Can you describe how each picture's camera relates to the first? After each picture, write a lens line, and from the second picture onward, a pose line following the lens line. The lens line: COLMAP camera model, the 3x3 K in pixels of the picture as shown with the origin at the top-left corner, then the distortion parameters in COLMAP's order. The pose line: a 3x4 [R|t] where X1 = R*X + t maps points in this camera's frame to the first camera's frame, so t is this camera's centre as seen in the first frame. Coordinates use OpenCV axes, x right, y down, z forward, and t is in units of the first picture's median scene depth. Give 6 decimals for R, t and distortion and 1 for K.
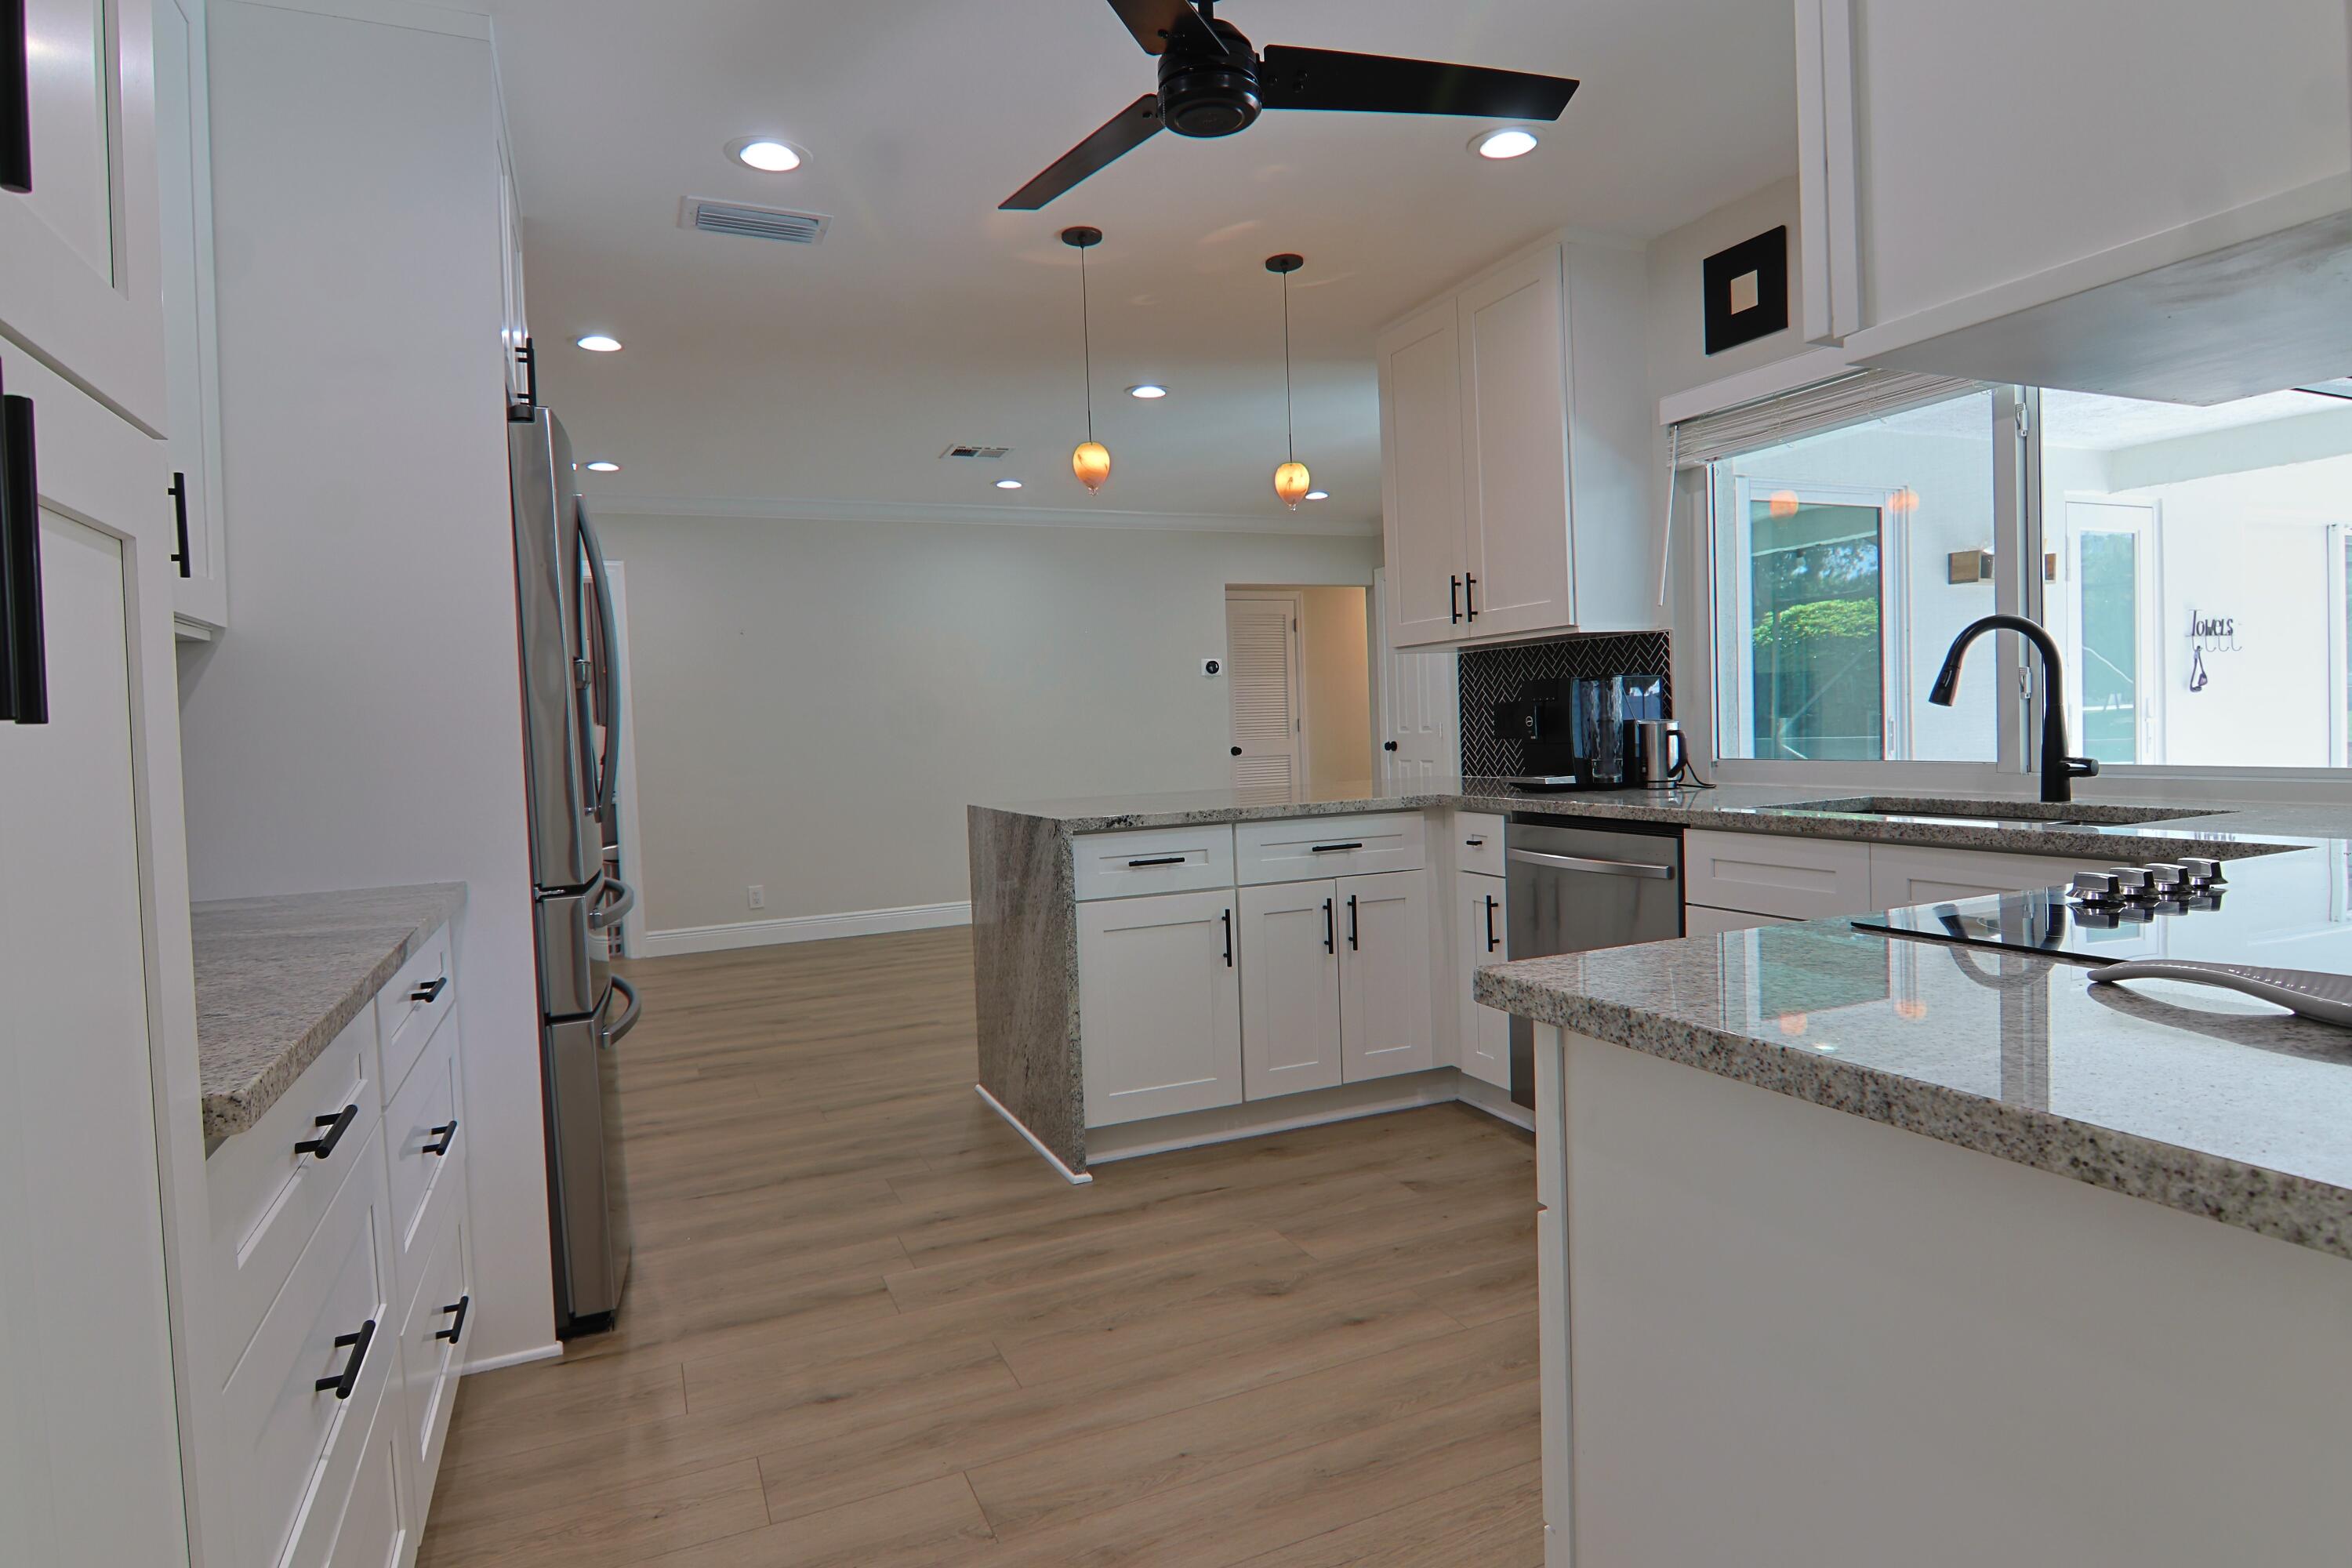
lens RADIAL K [[1266.3, 0, 1174.3], [0, 1266.3, 757.5], [0, 0, 1]] dist [-0.000756, -0.014712]
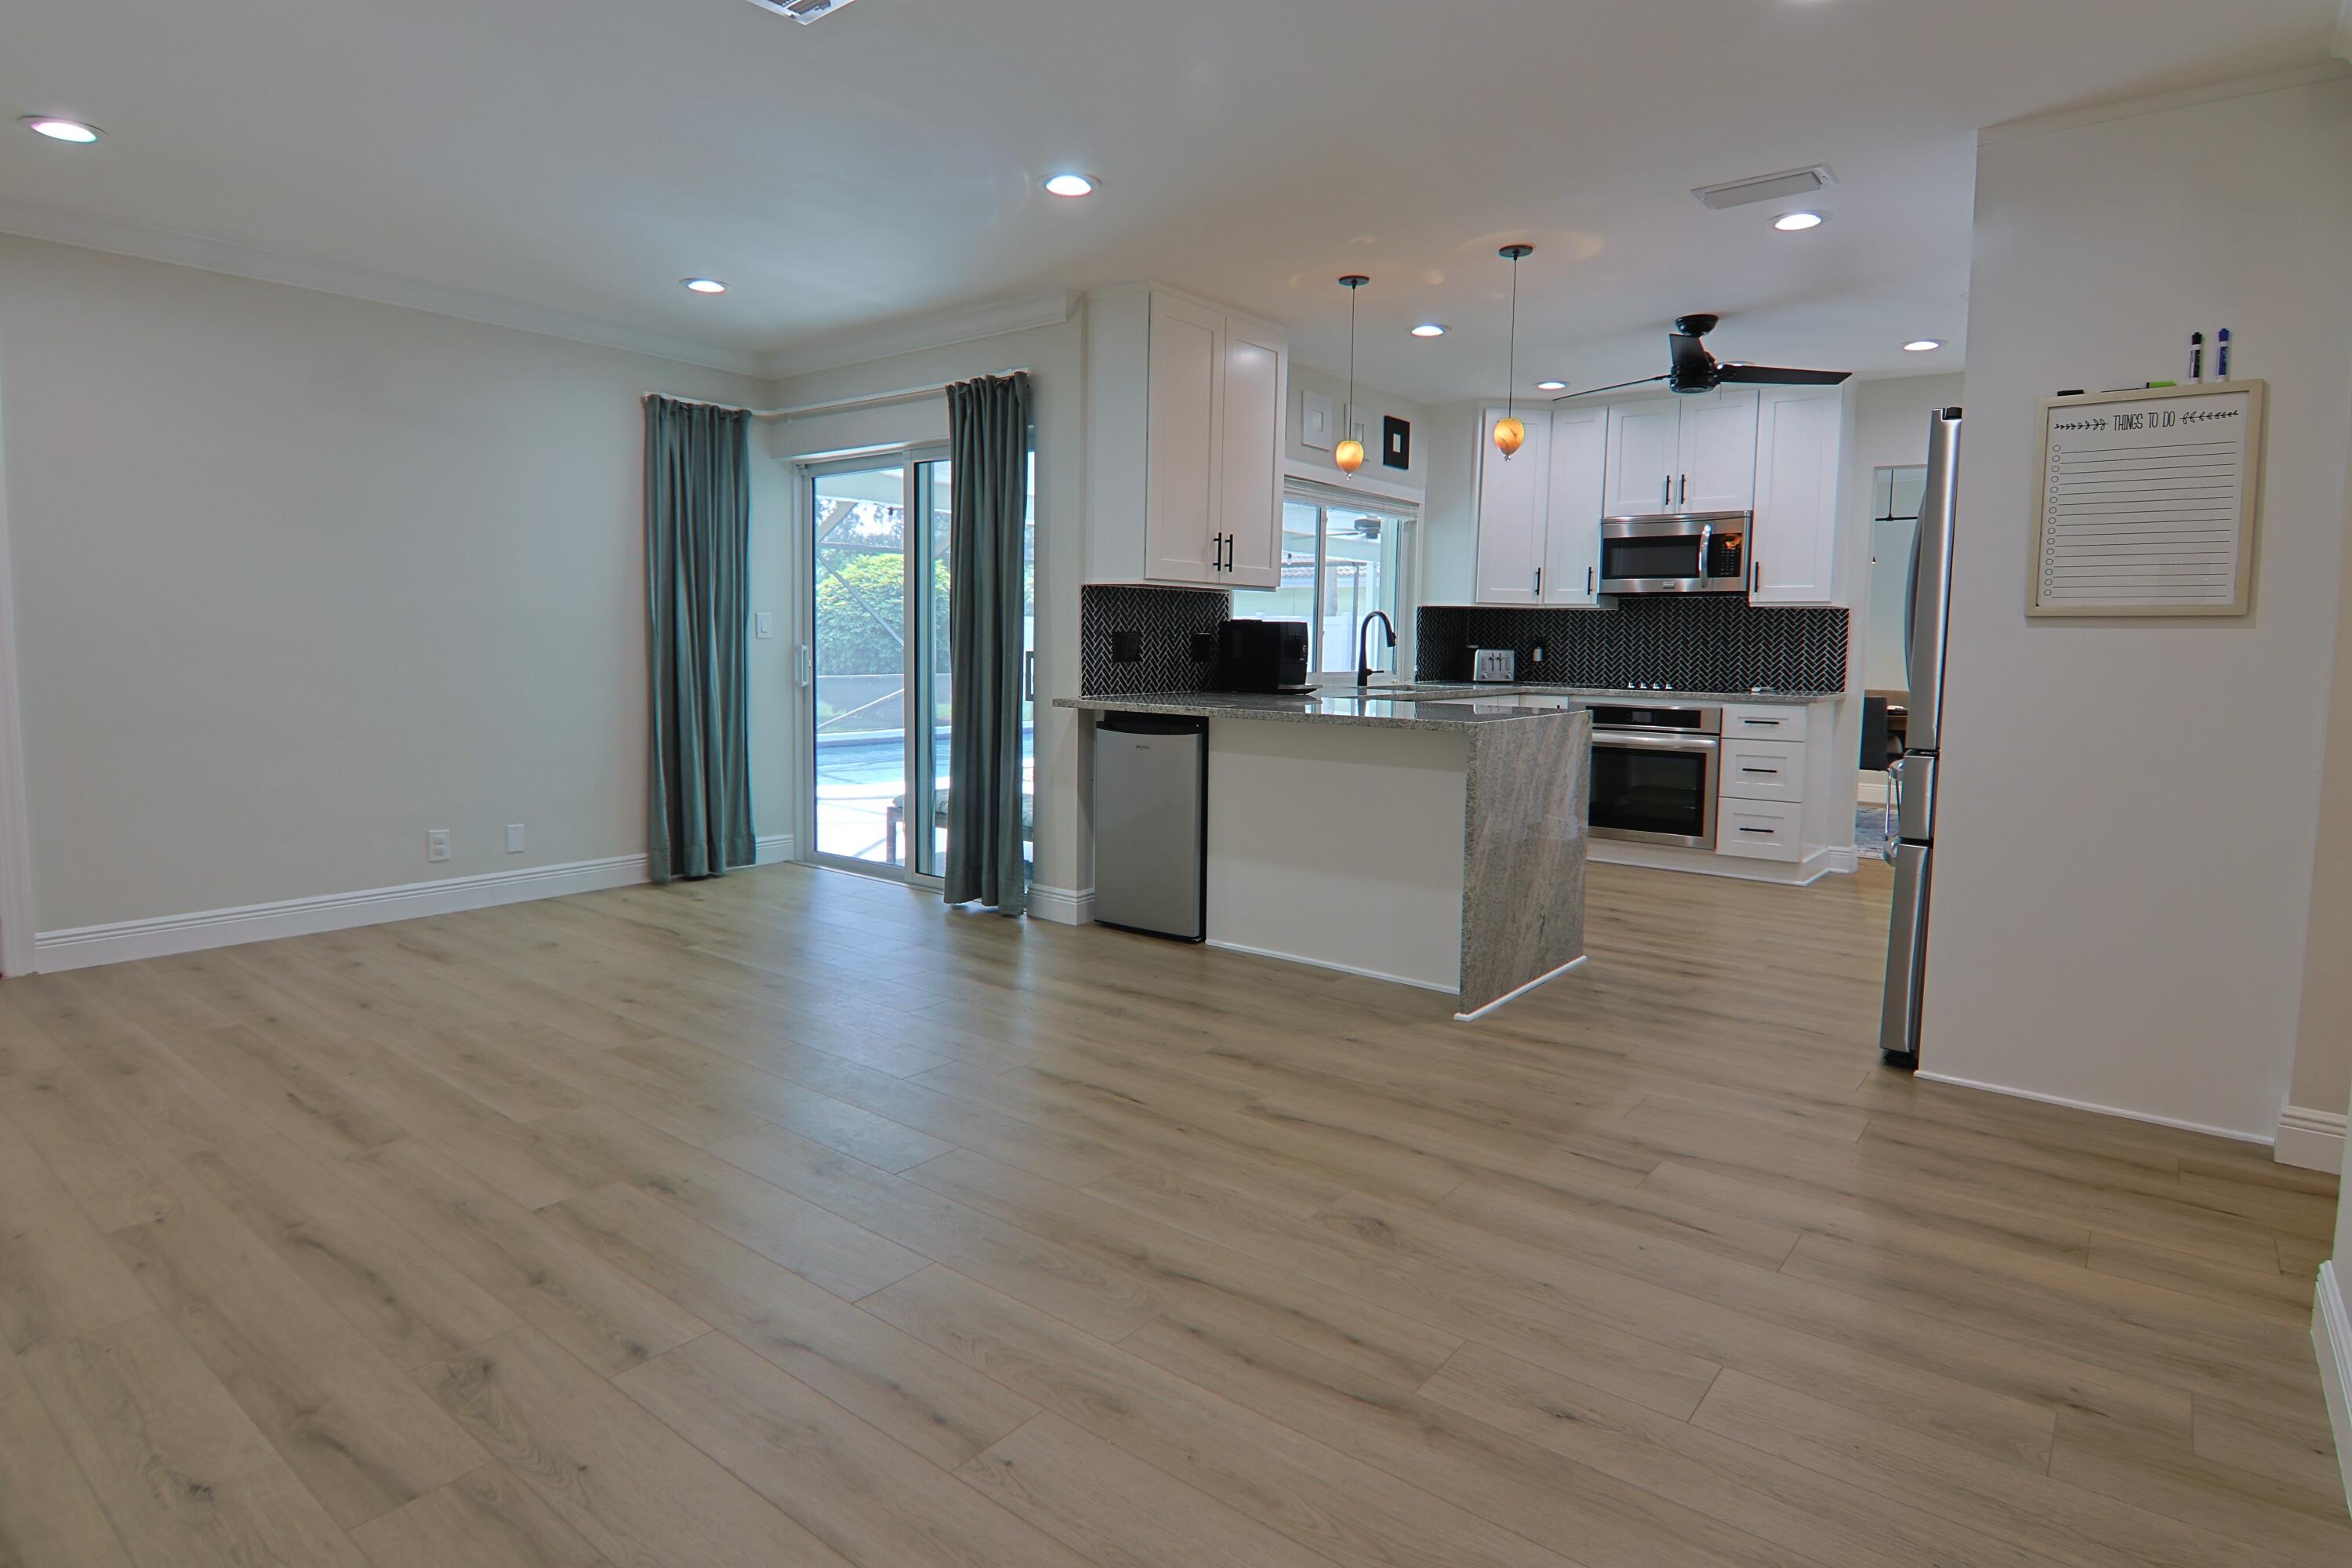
lens RADIAL K [[1266.3, 0, 1174.3], [0, 1266.3, 757.5], [0, 0, 1]] dist [-0.000756, -0.014712]
pose [[-0.468312, -0.056045, 0.881784, -1.232608], [0.025032, 0.996744, 0.076646, -0.023118], [-0.883208, 0.057967, -0.465384, 2.270277]]
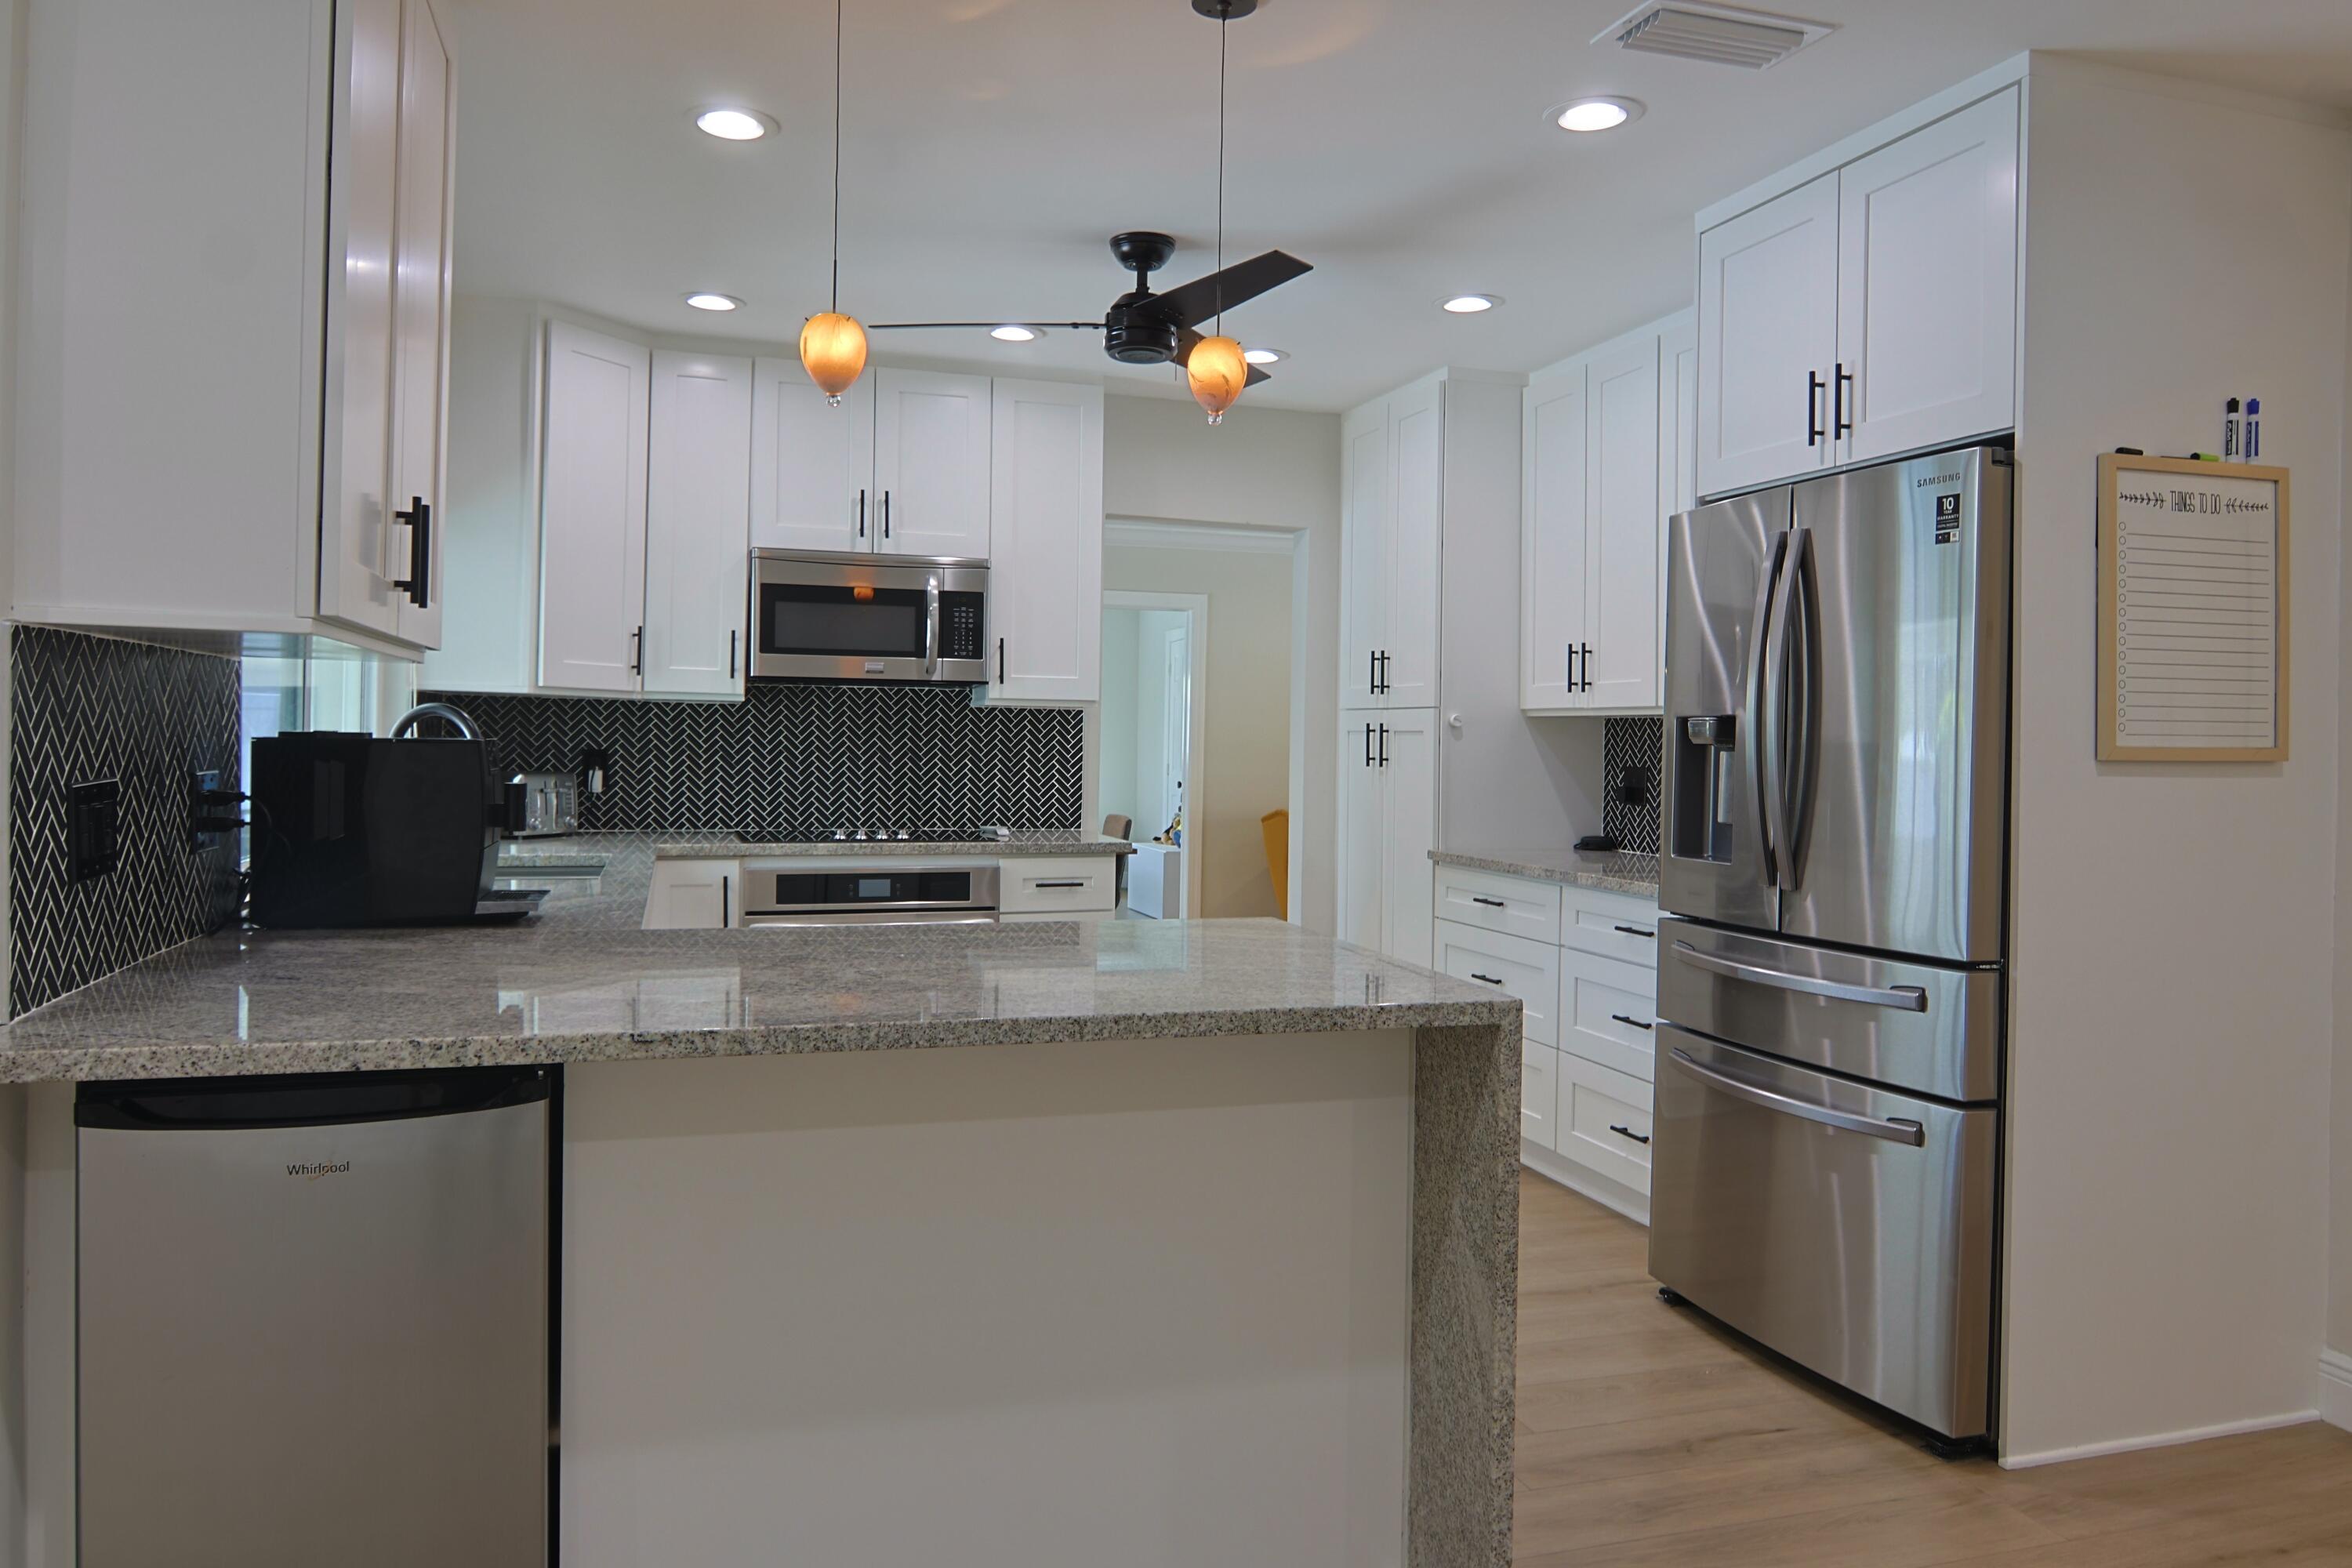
lens RADIAL K [[1605.4, 0, 1187.2], [0, 1605.4, 759.5], [0, 0, 1]] dist [0.000938, 0.000170]
pose [[-0.994177, 0.016261, 0.106529, -0.155568], [0.020034, 0.999206, 0.034445, -0.088004], [-0.105885, 0.036379, -0.993713, 2.129034]]
